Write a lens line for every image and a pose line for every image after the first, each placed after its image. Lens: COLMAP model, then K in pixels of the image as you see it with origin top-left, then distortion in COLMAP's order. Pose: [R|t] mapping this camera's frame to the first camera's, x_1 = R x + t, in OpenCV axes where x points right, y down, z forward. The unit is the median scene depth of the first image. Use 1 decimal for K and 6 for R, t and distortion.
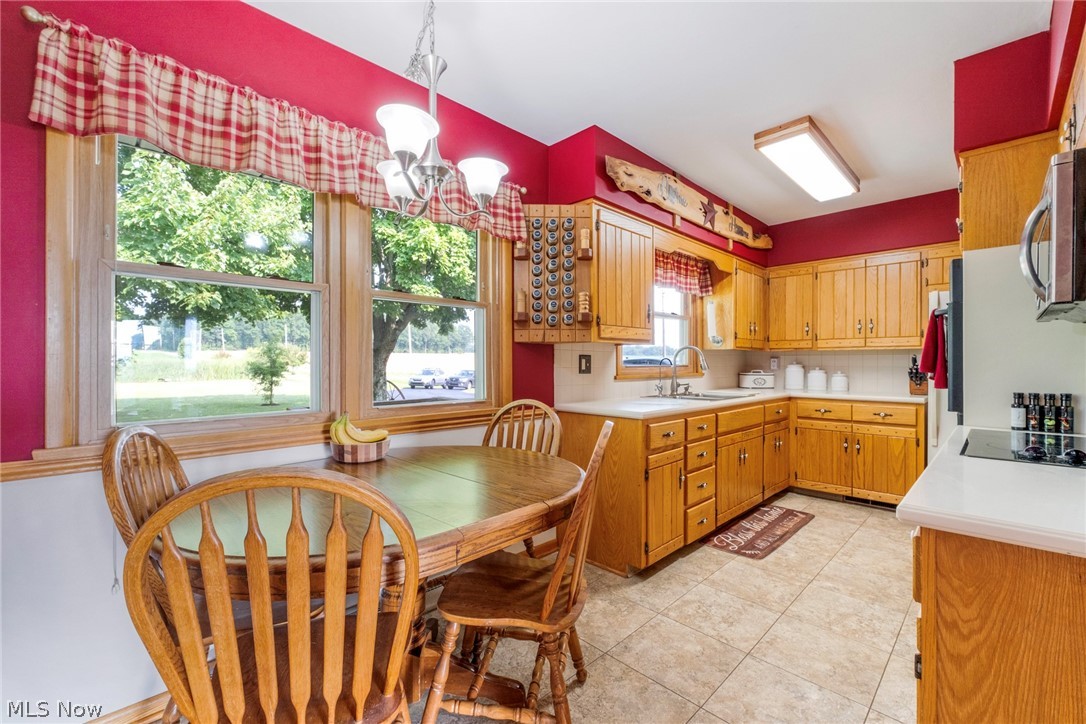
lens RADIAL K [[464.1, 0, 547.5], [0, 464.1, 366.1], [0, 0, 1]] dist [-0.000538, 0.000038]
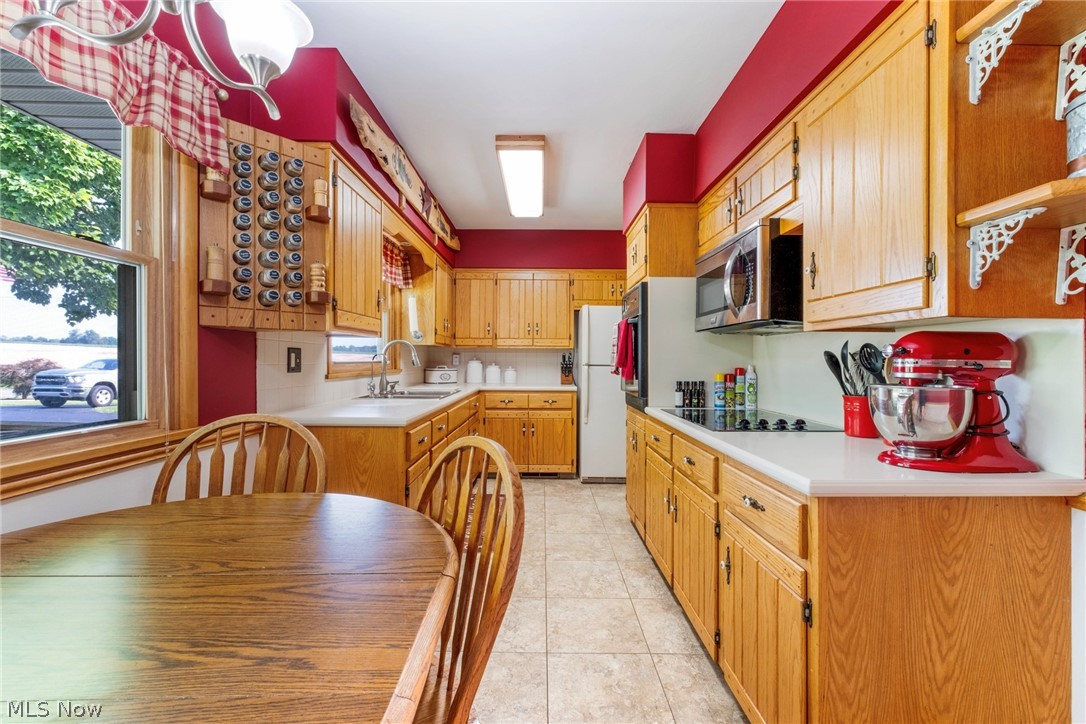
lens RADIAL K [[449.5, 0, 545.9], [0, 449.5, 359.6], [0, 0, 1]] dist [-0.000157, 0.000457]
pose [[0.700430, 0.002499, 0.713716, -0.164877], [0.000179, 0.999993, -0.003678, -0.002674], [-0.713721, 0.002704, 0.700425, 0.210116]]
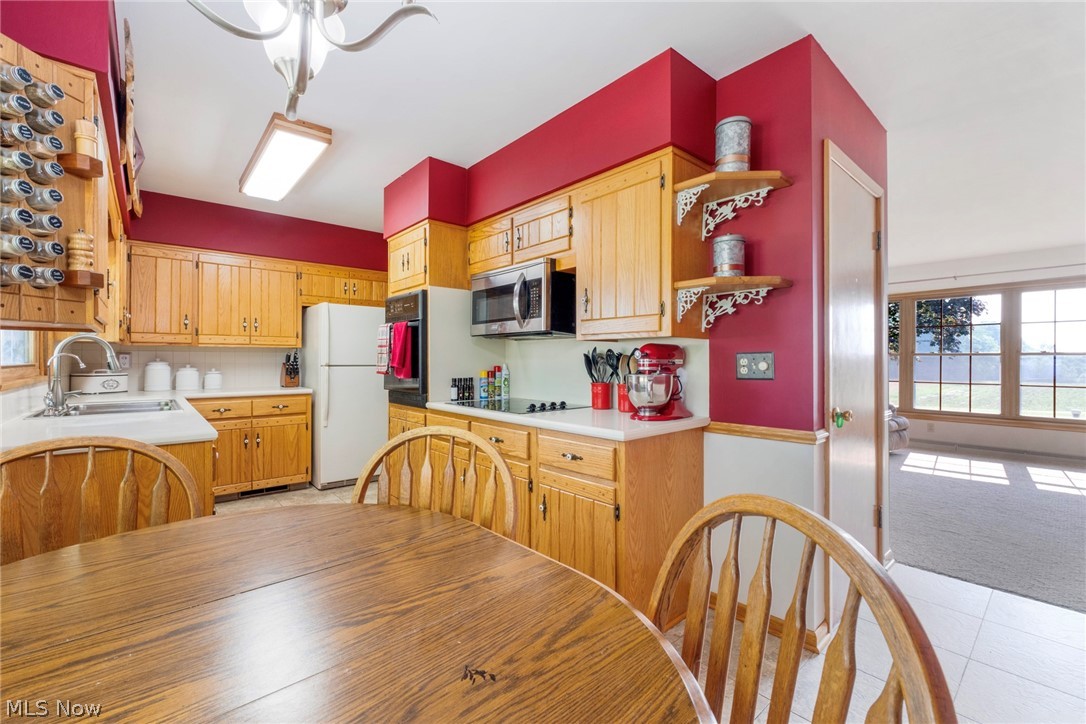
lens RADIAL K [[462.3, 0, 528.9], [0, 462.3, 362.7], [0, 0, 1]] dist [-0.000565, 0.000443]
pose [[0.086255, -0.008674, 0.996235, -0.388542], [0.006630, 0.999945, 0.008132, -0.006115], [-0.996251, 0.005904, 0.086308, 0.382460]]
